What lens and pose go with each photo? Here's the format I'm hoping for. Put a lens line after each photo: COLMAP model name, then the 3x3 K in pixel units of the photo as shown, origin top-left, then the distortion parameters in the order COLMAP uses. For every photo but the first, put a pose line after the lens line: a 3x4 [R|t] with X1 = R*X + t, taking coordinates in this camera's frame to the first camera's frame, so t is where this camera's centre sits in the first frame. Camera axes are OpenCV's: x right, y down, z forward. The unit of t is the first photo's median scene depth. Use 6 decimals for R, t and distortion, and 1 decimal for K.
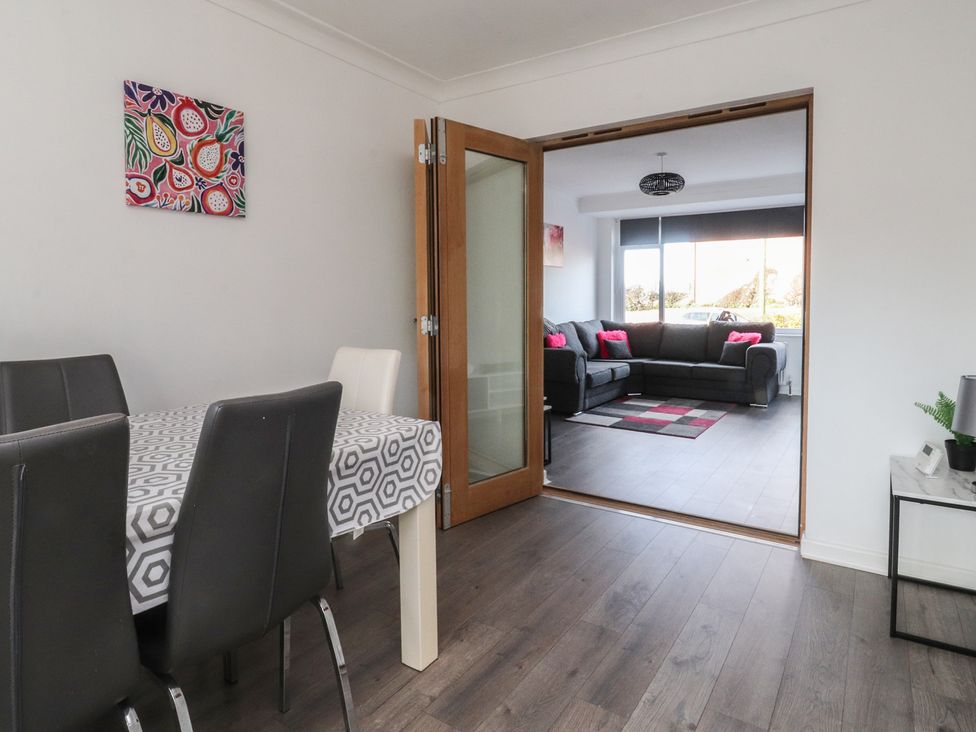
lens RADIAL K [[550.2, 0, 523.3], [0, 550.2, 322.4], [0, 0, 1]] dist [-0.000404, -0.000249]
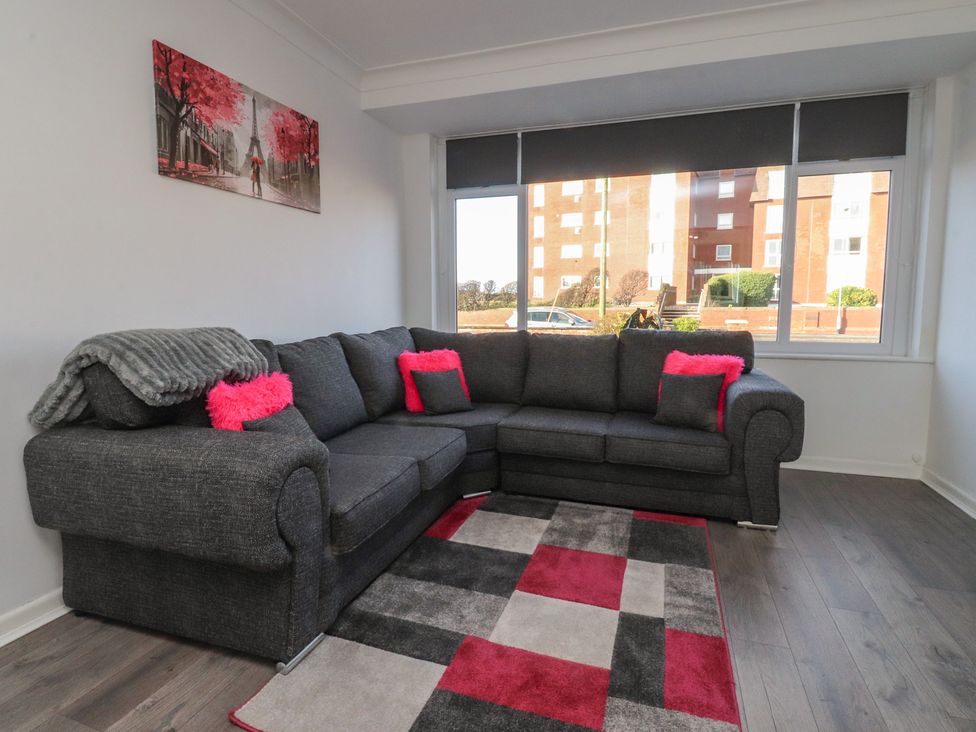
lens RADIAL K [[510.9, 0, 483.5], [0, 510.9, 349.3], [0, 0, 1]] dist [0.003142, -0.016189]
pose [[0.974589, -0.019629, 0.223140, 0.110972], [0.007511, 0.998457, 0.055027, -0.010766], [-0.223875, -0.051953, 0.973232, 0.571884]]
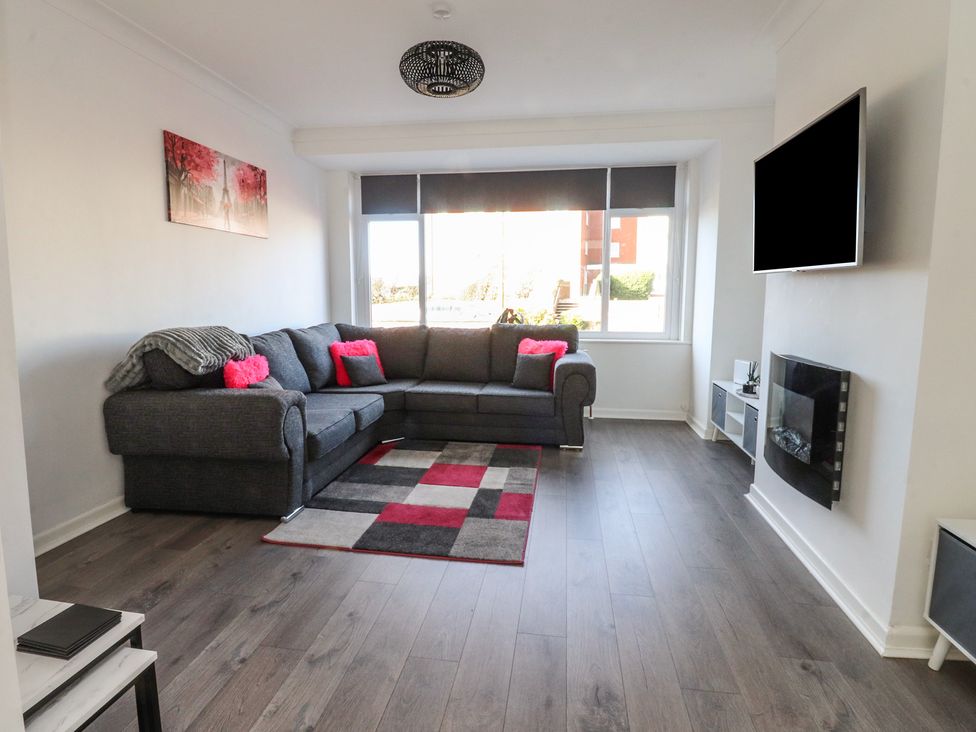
lens RADIAL K [[510.9, 0, 483.5], [0, 510.9, 349.3], [0, 0, 1]] dist [0.003142, -0.016189]
pose [[0.917683, -0.039016, 0.395393, 0.064852], [0.011358, 0.997336, 0.072052, -0.017300], [-0.397150, -0.061630, 0.915682, 0.396556]]
